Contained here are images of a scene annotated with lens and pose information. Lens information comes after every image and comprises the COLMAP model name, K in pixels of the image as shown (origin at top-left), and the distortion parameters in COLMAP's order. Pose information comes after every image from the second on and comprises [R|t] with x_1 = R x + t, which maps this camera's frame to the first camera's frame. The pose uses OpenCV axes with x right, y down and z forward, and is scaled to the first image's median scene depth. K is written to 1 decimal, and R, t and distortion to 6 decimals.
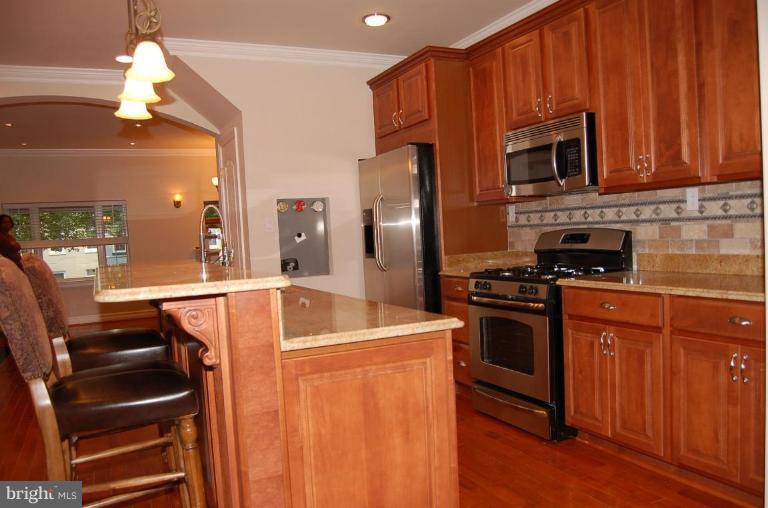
lens RADIAL K [[610.4, 0, 384.0], [0, 610.4, 254.0], [0, 0, 1]] dist [-0.038377, 0.002071]
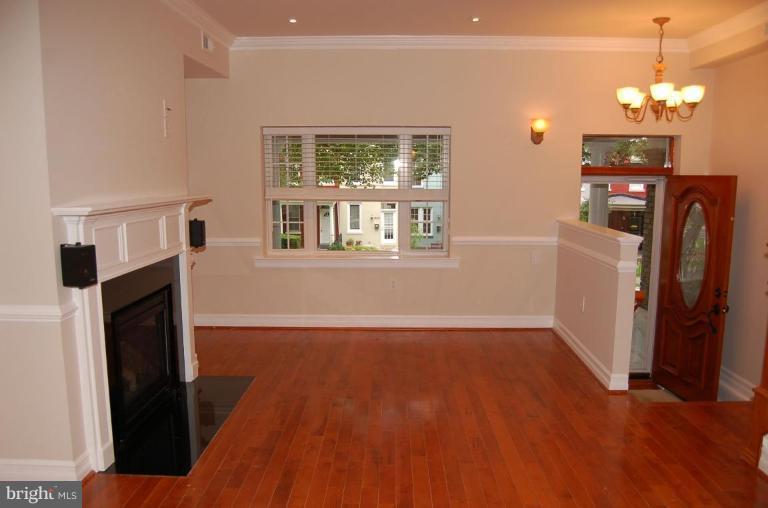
lens RADIAL K [[610.4, 0, 384.0], [0, 610.4, 254.0], [0, 0, 1]] dist [-0.038377, 0.002071]
pose [[0.896074, 0.115857, -0.428519, -0.214896], [-0.071006, 0.990320, 0.119270, -0.032413], [0.438189, -0.076447, 0.895626, 0.430446]]
